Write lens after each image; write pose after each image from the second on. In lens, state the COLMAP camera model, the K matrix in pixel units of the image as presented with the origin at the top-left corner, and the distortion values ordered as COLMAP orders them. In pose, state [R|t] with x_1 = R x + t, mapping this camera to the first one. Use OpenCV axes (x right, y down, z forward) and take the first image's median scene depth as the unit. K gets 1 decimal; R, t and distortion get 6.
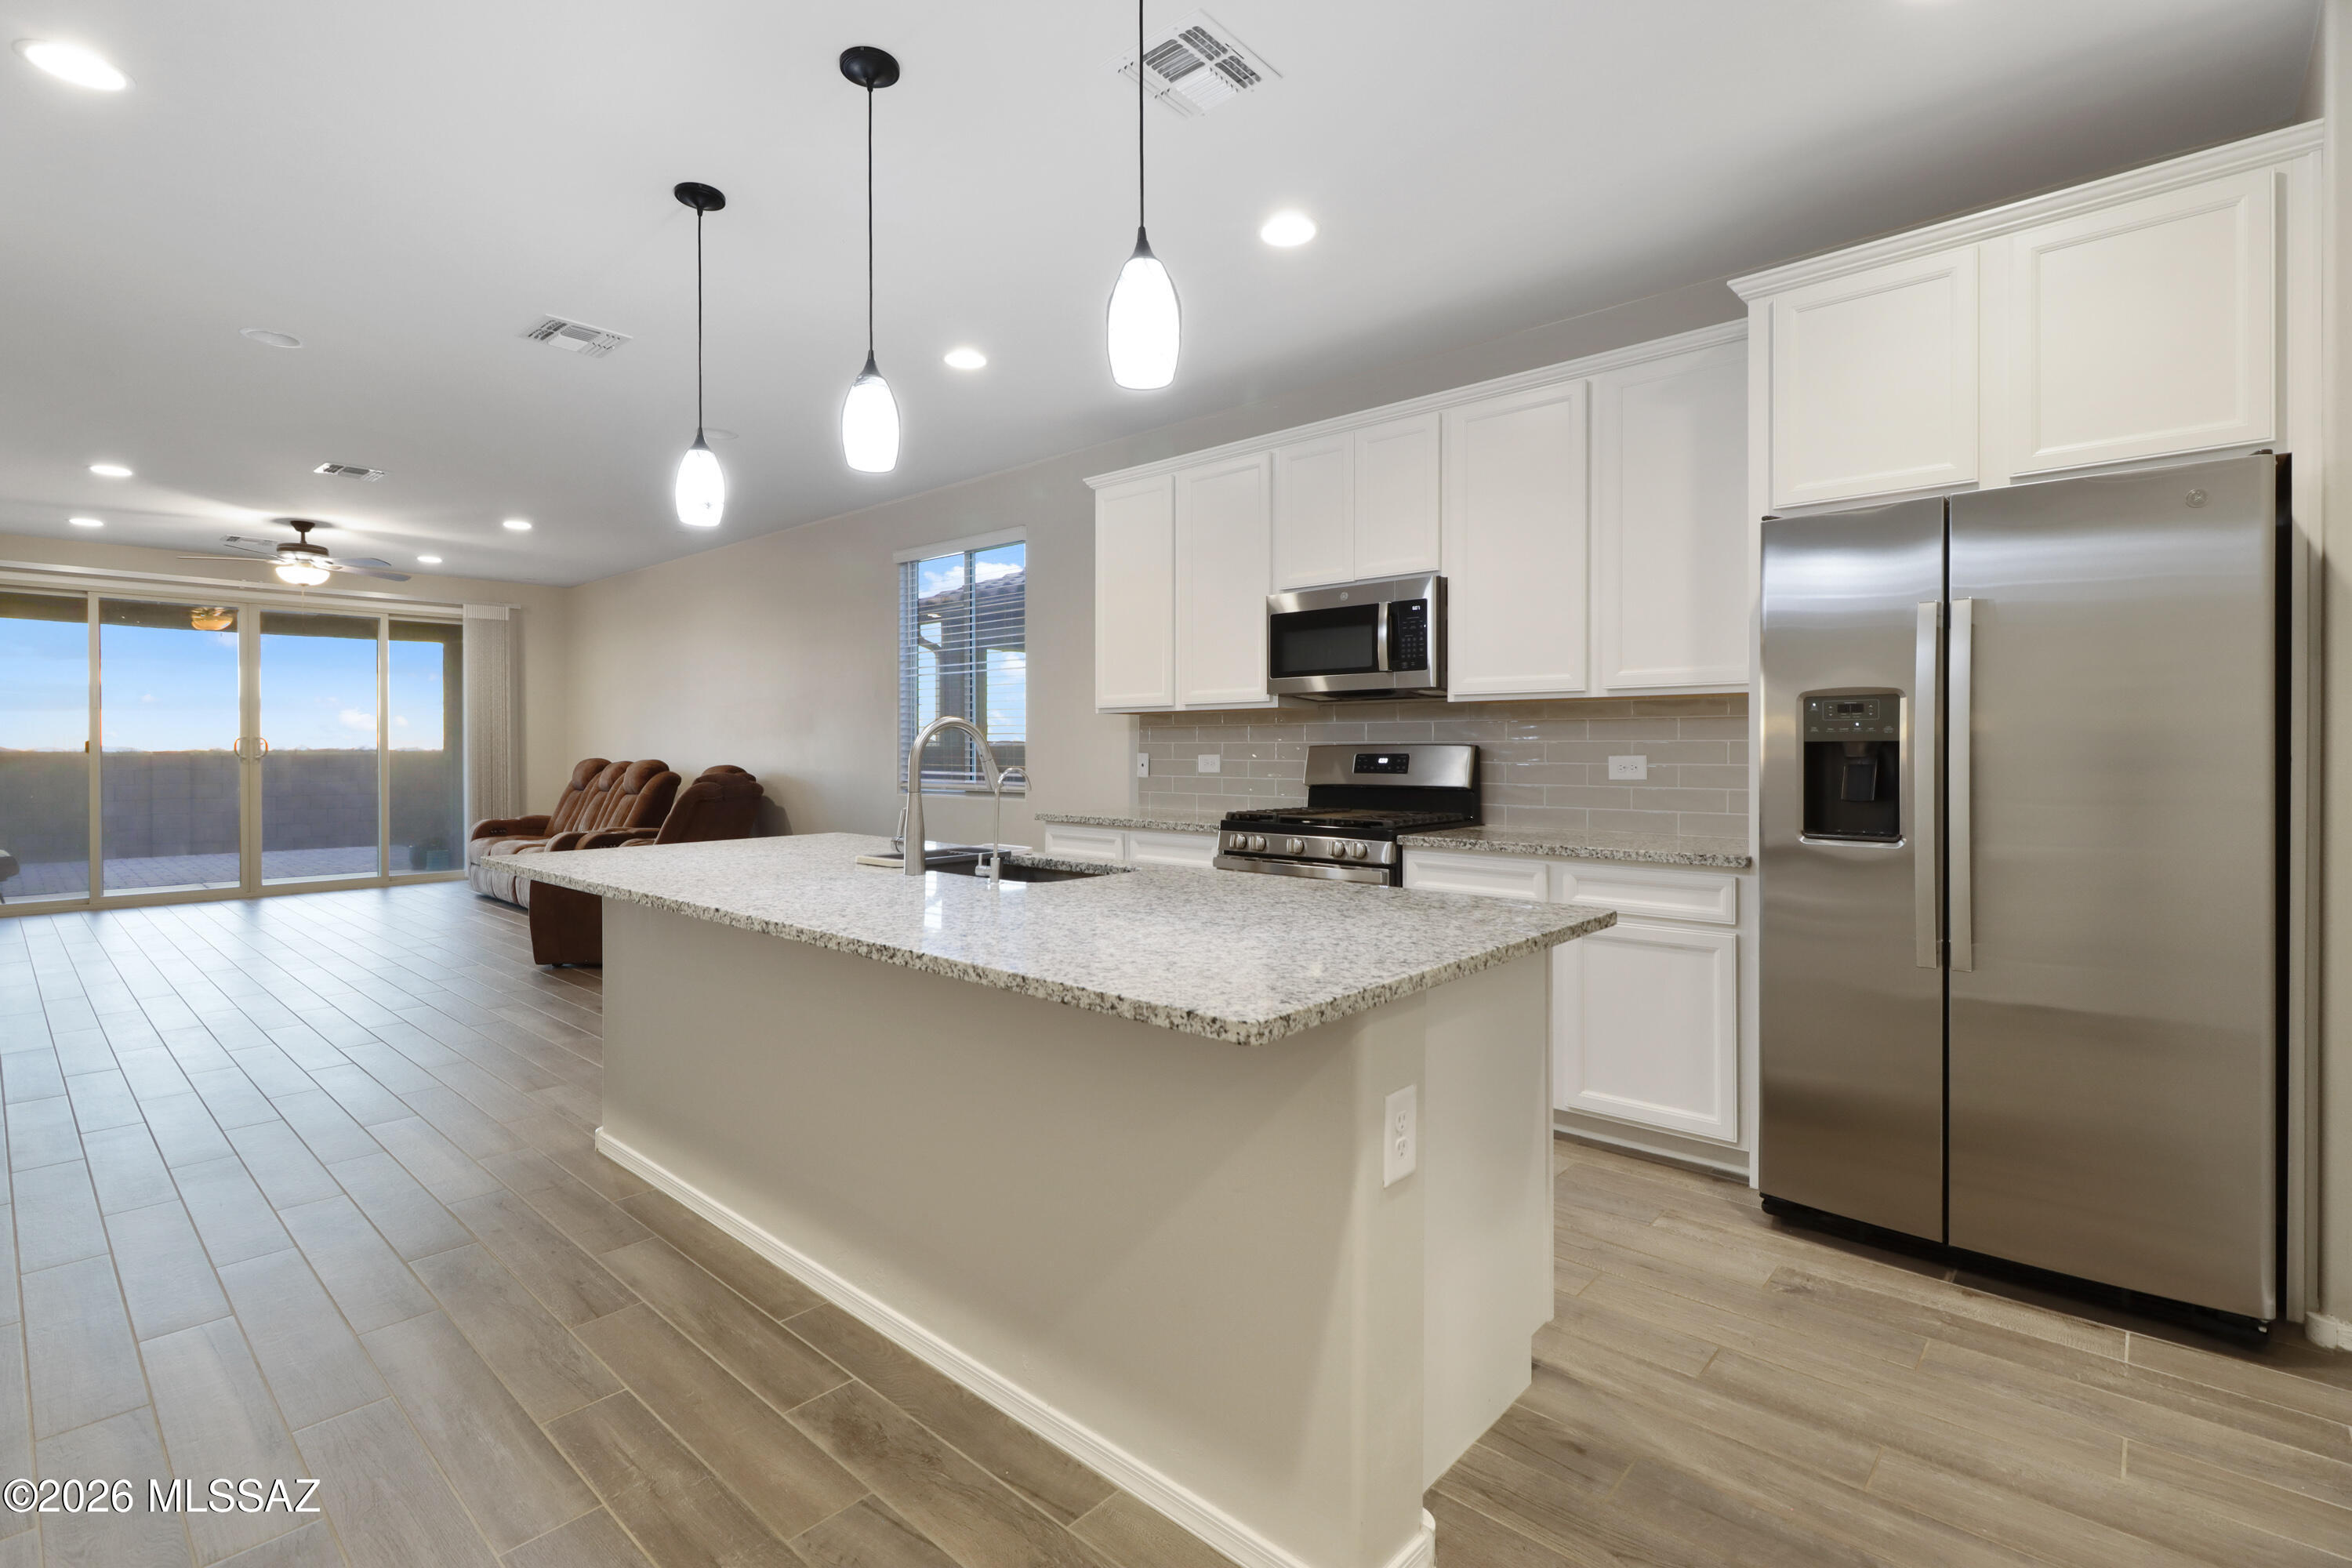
lens RADIAL K [[1096.2, 0, 1171.0], [0, 1096.2, 750.9], [0, 0, 1]] dist [0.000927, 0.000442]
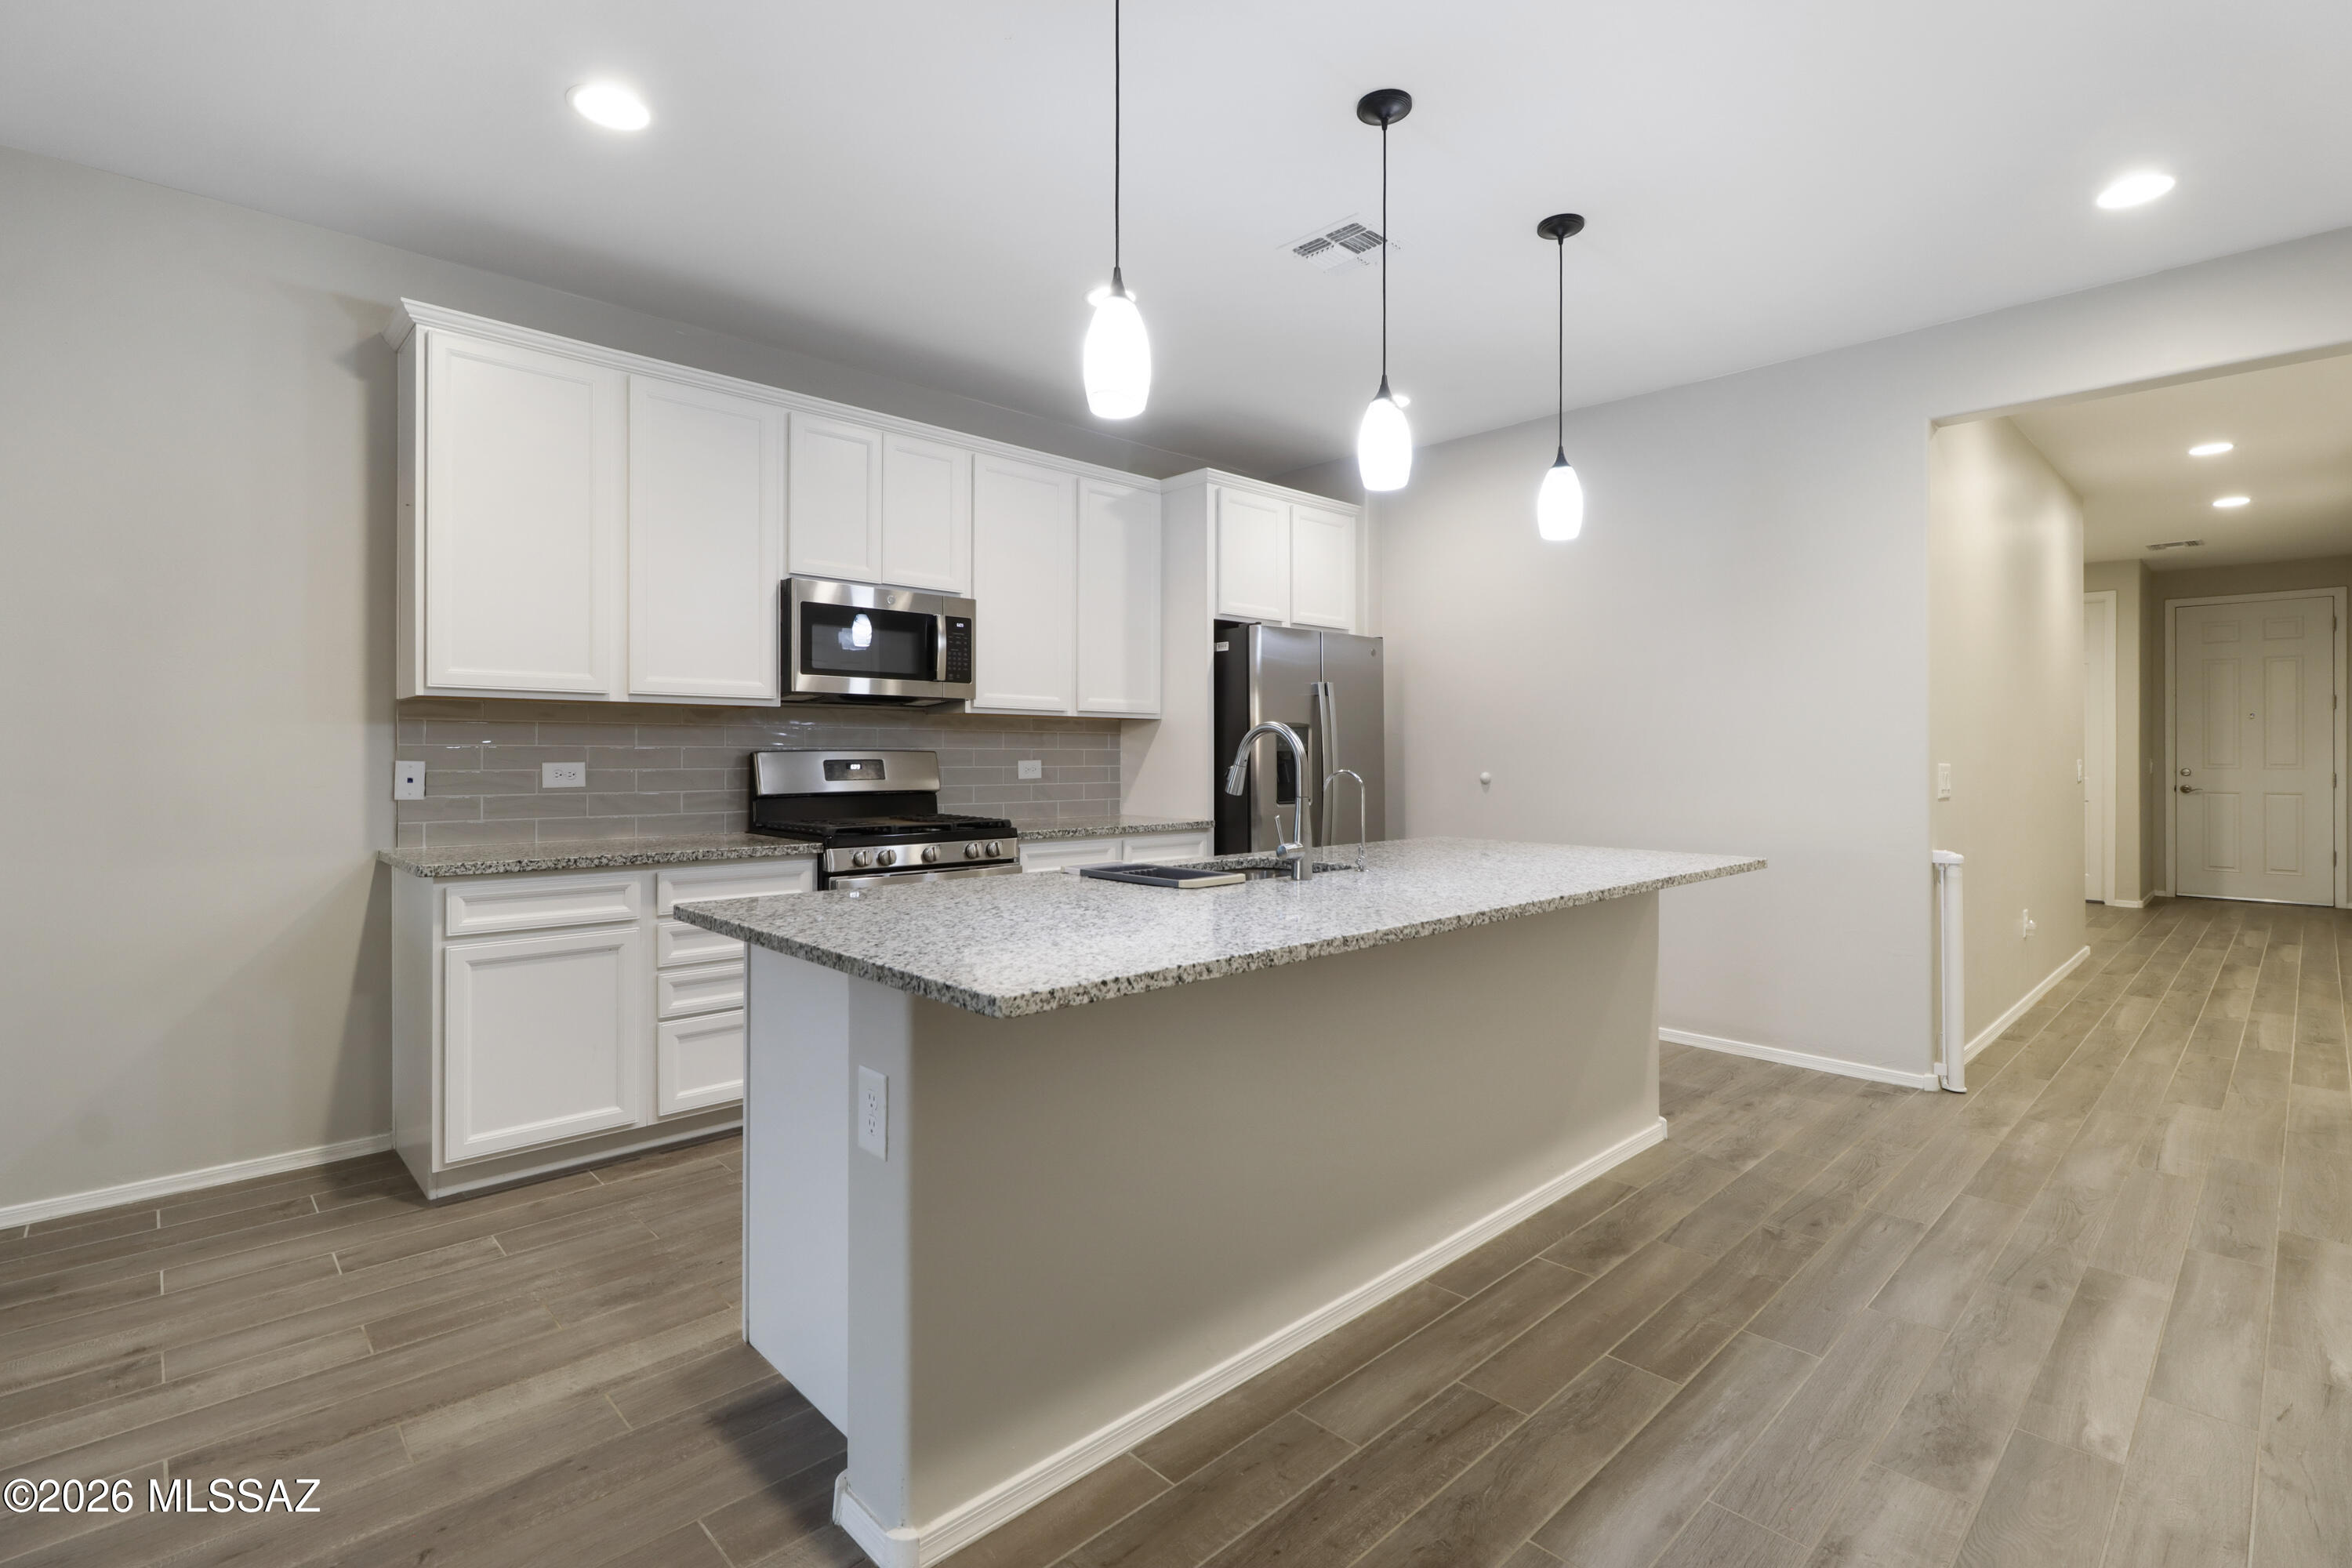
lens RADIAL K [[1096.2, 0, 1171.0], [0, 1096.2, 750.9], [0, 0, 1]] dist [0.000927, 0.000442]
pose [[0.065203, 0.005748, 0.997855, -0.758759], [0.001312, 0.999982, -0.005846, 0.000878], [-0.997871, 0.001690, 0.065194, 0.645570]]
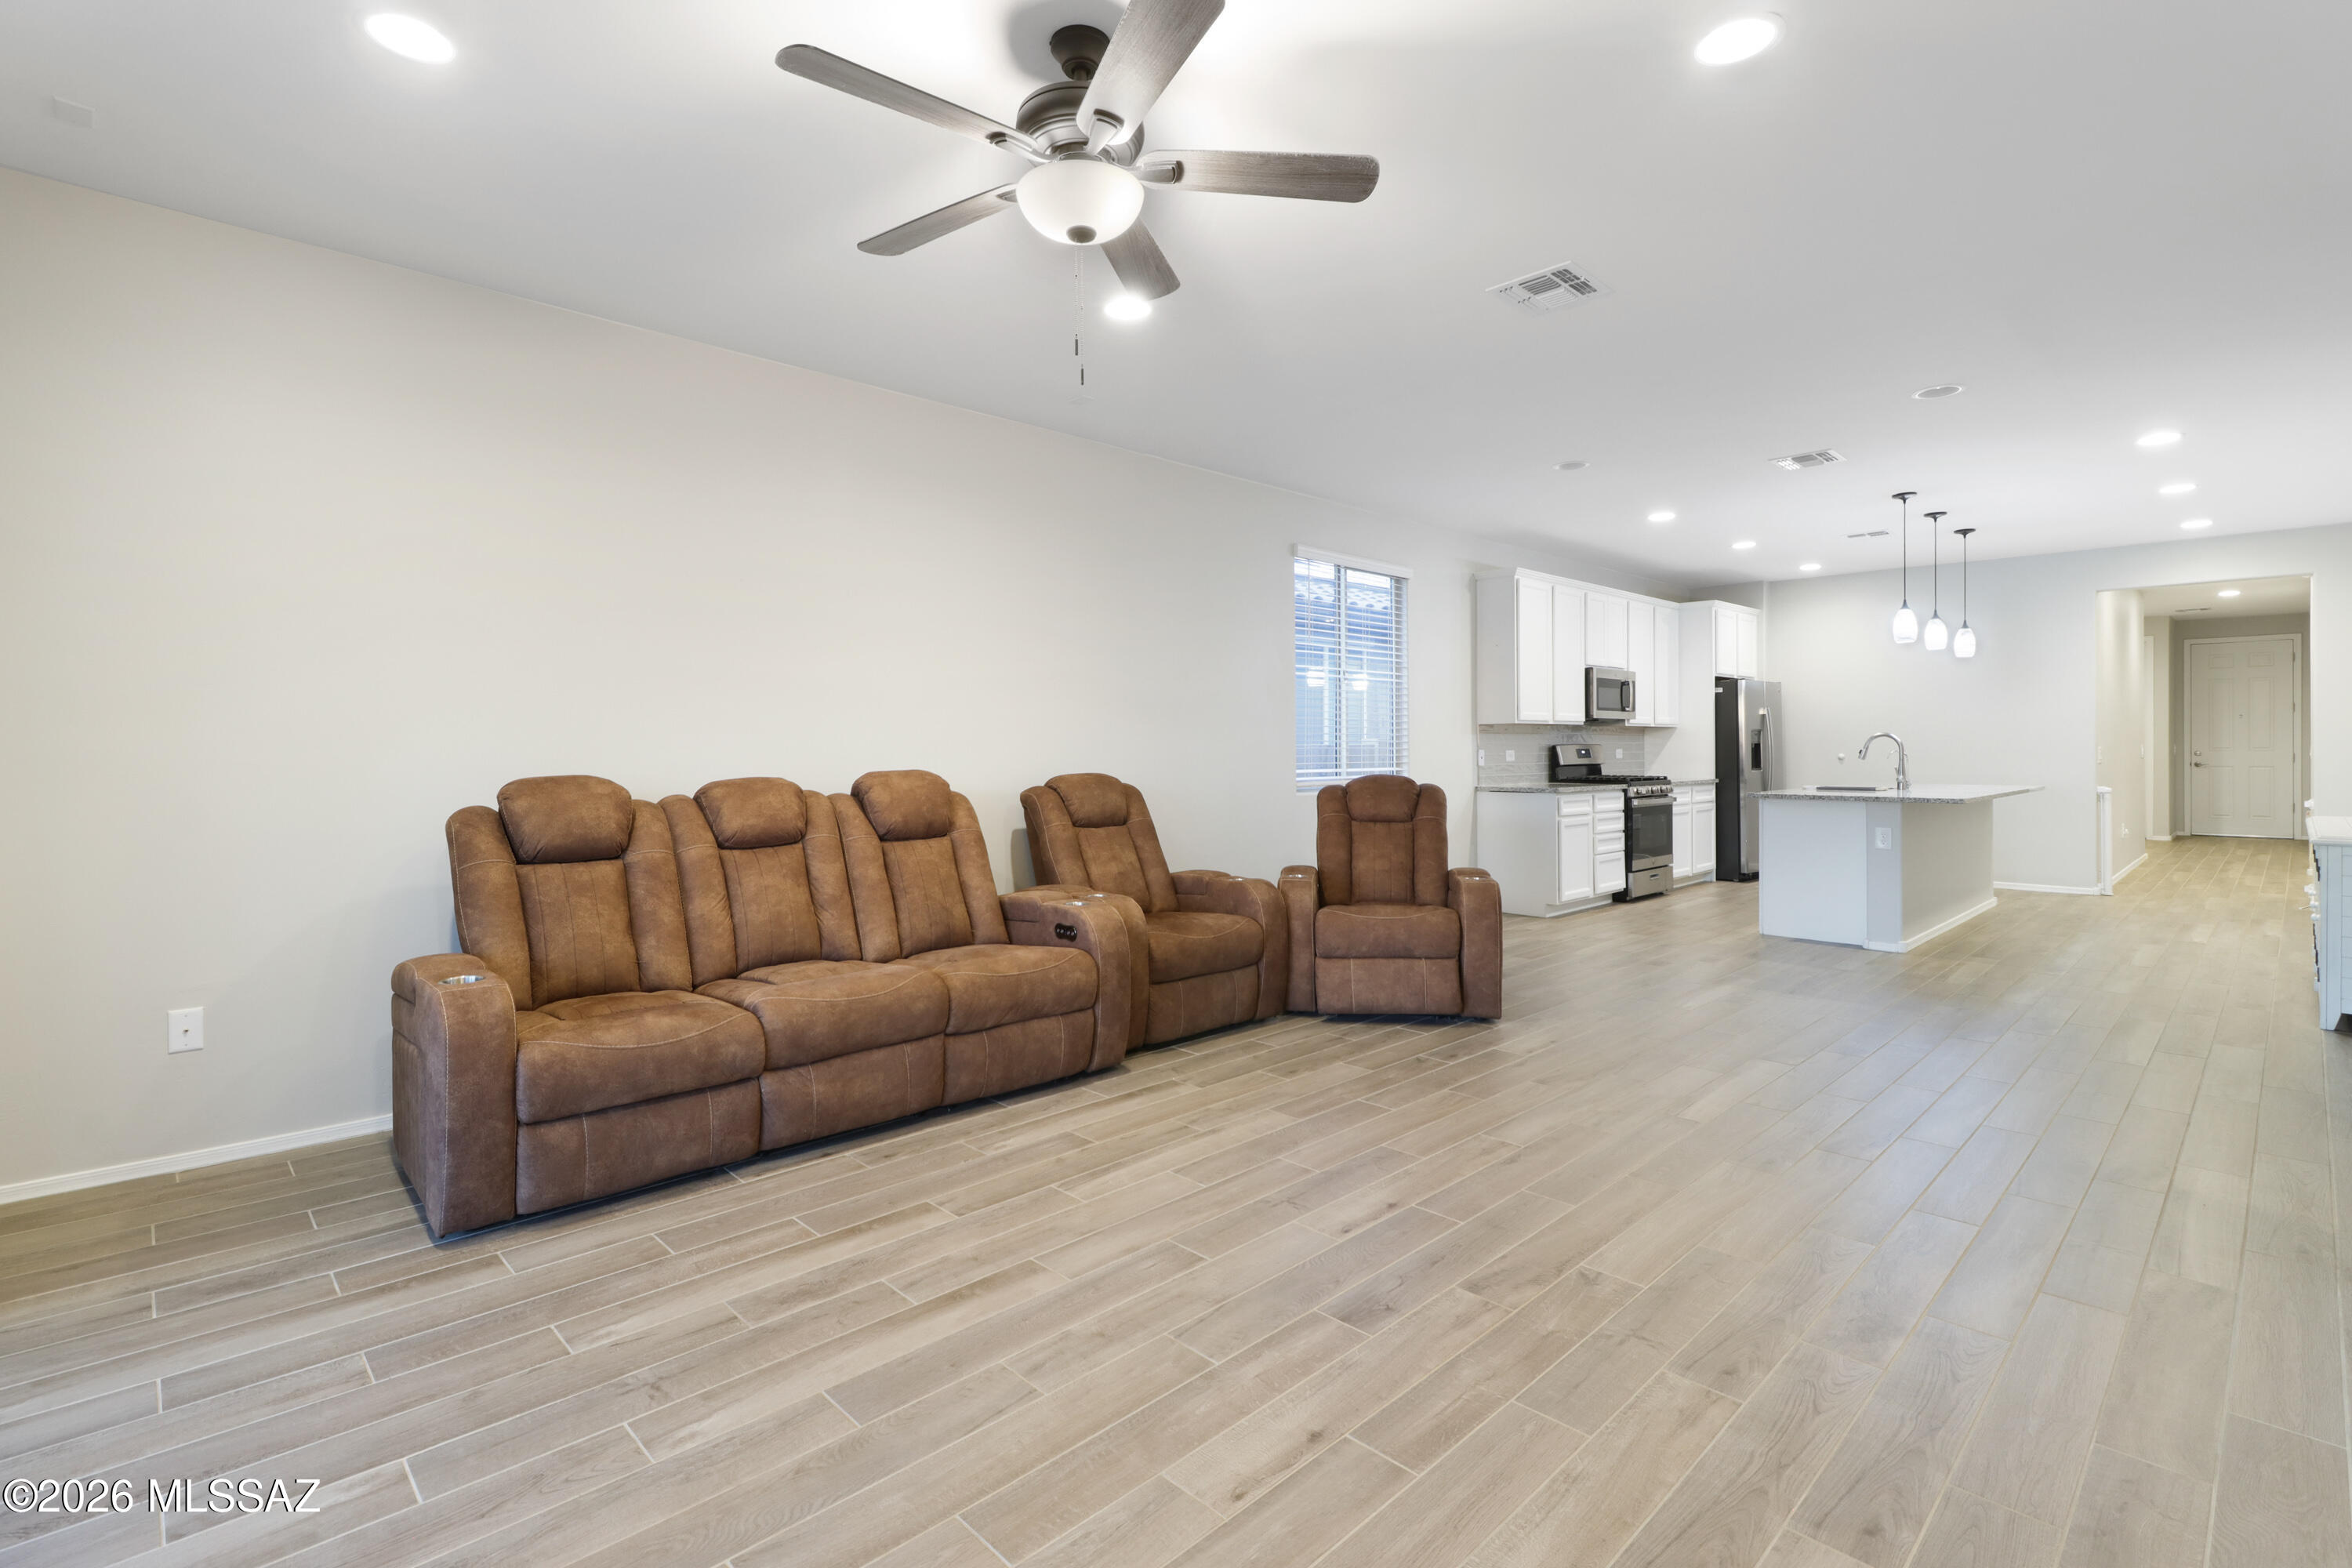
lens RADIAL K [[1087.2, 0, 1172.5], [0, 1087.2, 755.1], [0, 0, 1]] dist [-0.004390, 0.000109]
pose [[0.065671, -0.005238, 0.997828, -1.882491], [0.008158, 0.999956, 0.004712, -0.000936], [-0.997808, 0.007831, 0.065710, 1.620594]]
